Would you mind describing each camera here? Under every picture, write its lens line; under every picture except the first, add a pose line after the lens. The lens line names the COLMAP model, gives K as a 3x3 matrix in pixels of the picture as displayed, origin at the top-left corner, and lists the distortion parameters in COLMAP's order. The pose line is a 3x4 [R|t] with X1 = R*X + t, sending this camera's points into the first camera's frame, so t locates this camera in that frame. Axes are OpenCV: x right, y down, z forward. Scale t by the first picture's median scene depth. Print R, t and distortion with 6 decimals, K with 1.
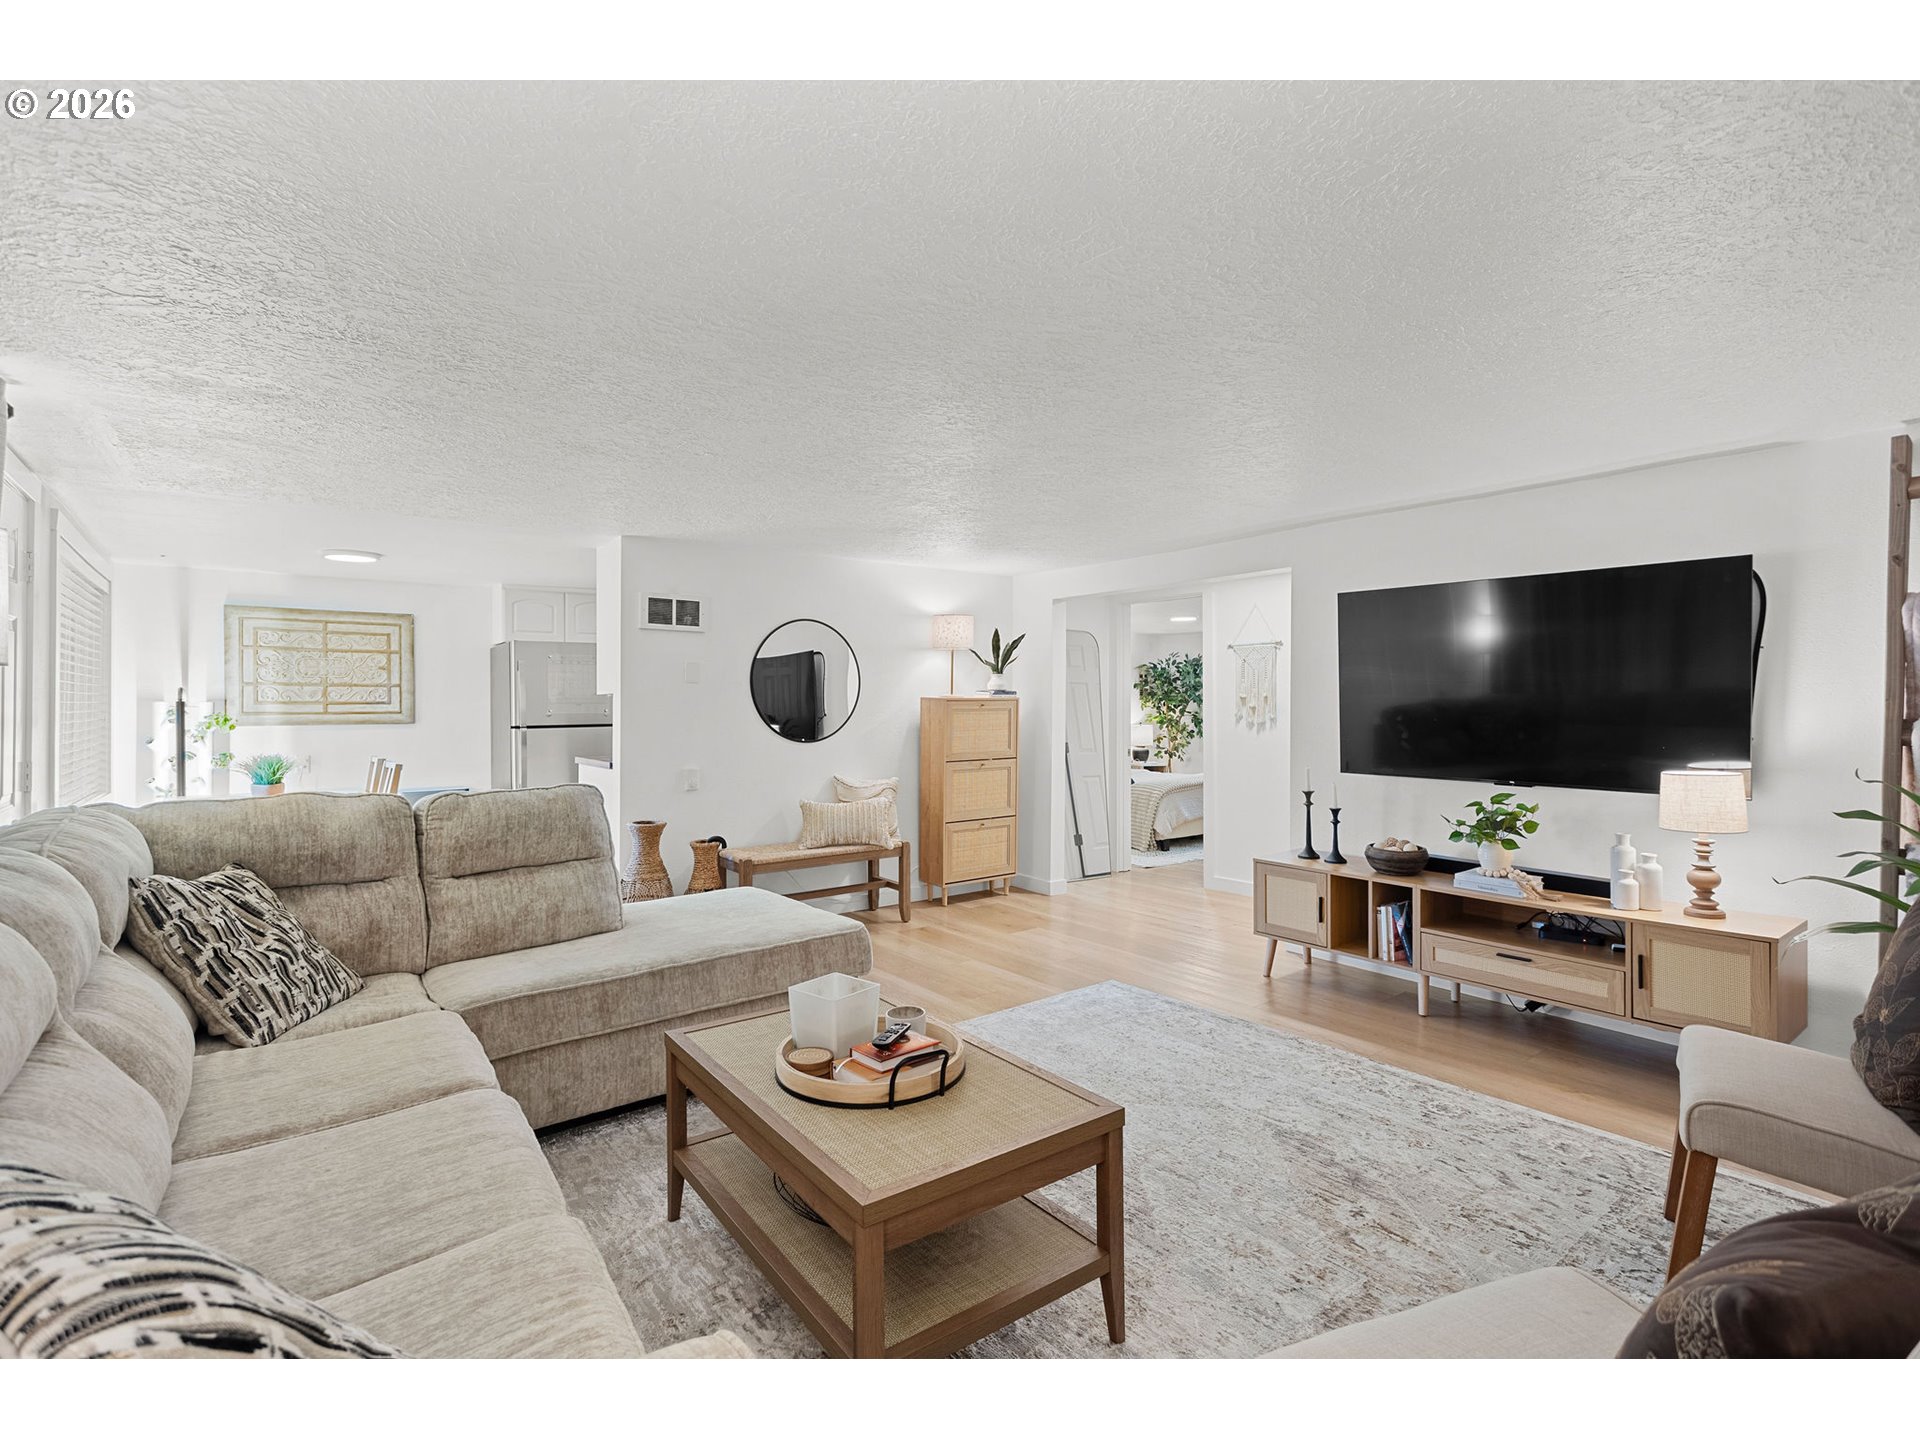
lens RADIAL K [[927.4, 0, 976.1], [0, 927.4, 706.6], [0, 0, 1]] dist [-0.008010, 0.010889]
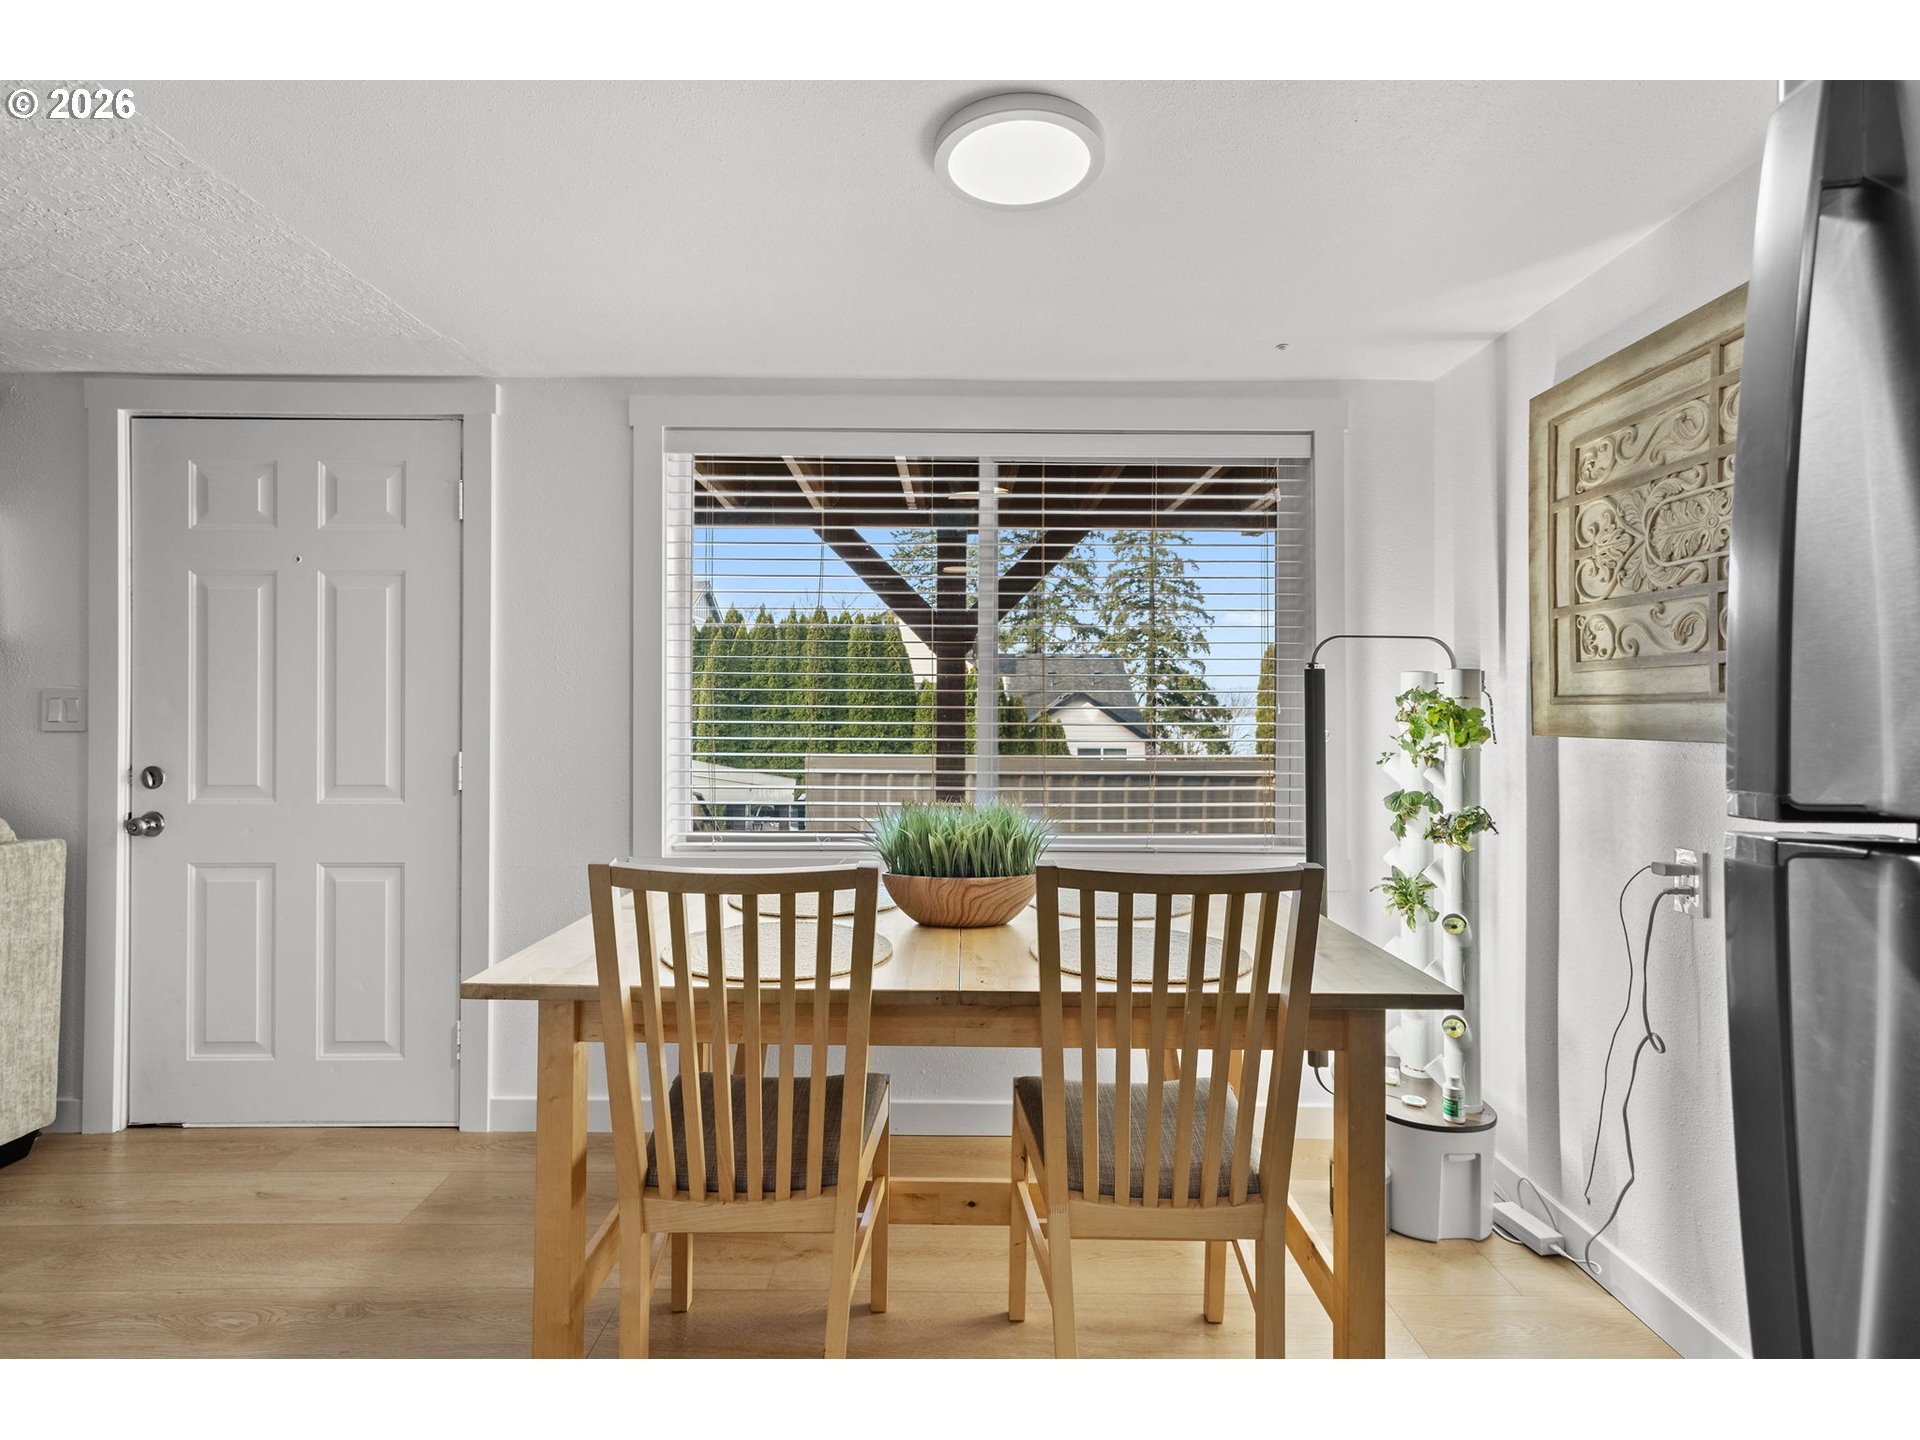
lens RADIAL K [[927.4, 0, 960.3], [0, 927.4, 697.4], [0, 0, 1]] dist [-0.008010, 0.010889]
pose [[-0.615157, -0.014204, -0.788276, -0.379373], [-0.007021, 0.999897, -0.012538, 0.012381], [0.788373, -0.002178, -0.615194, 1.018889]]
